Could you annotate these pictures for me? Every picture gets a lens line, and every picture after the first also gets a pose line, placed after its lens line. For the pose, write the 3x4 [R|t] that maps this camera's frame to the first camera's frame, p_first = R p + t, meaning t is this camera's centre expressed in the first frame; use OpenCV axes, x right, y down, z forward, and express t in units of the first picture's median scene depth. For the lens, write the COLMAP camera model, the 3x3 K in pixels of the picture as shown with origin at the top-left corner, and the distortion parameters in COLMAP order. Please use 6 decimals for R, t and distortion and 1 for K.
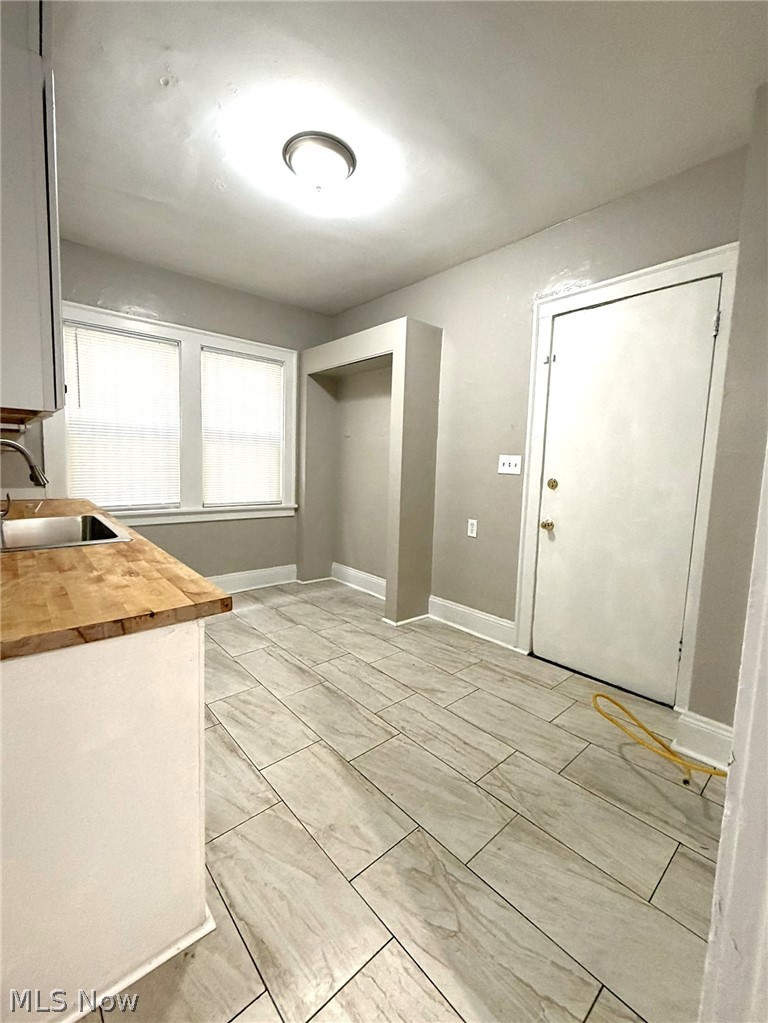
lens RADIAL K [[416.1, 0, 384.0], [0, 416.1, 511.5], [0, 0, 1]] dist [-0.000746, 0.000420]
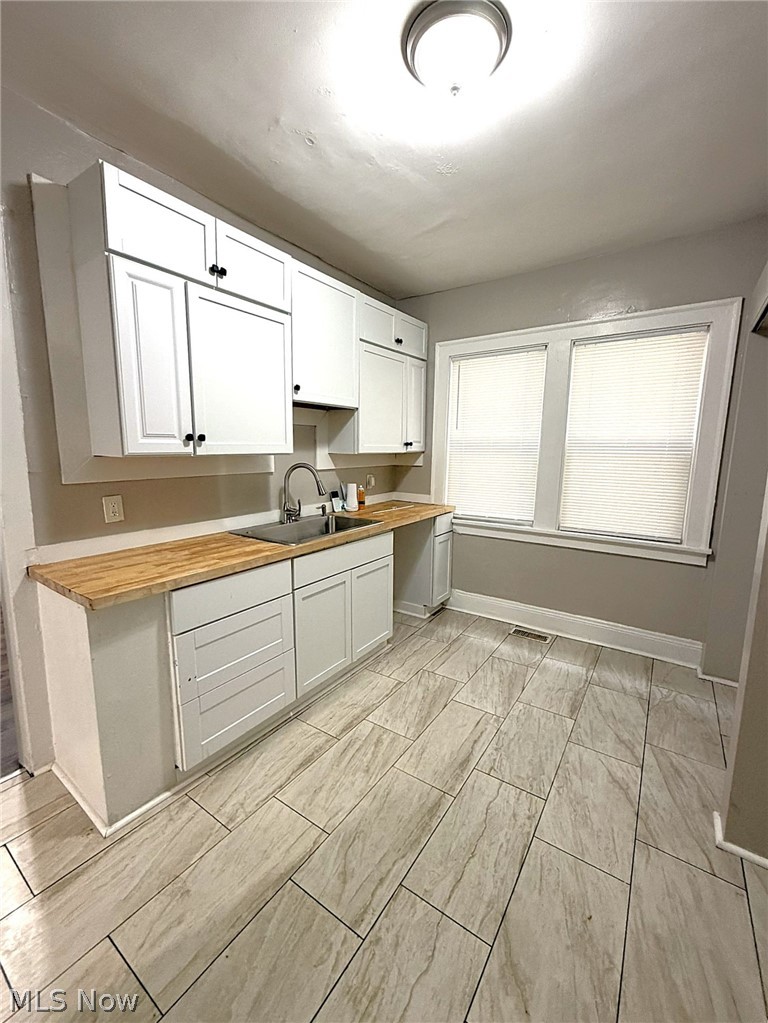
lens RADIAL K [[416.1, 0, 384.0], [0, 416.1, 511.5], [0, 0, 1]] dist [-0.000746, 0.000420]
pose [[0.255106, 0.113402, -0.960240, 0.411833], [-0.120365, 0.989098, 0.084833, -0.107805], [0.959392, 0.093938, 0.265975, 0.587506]]
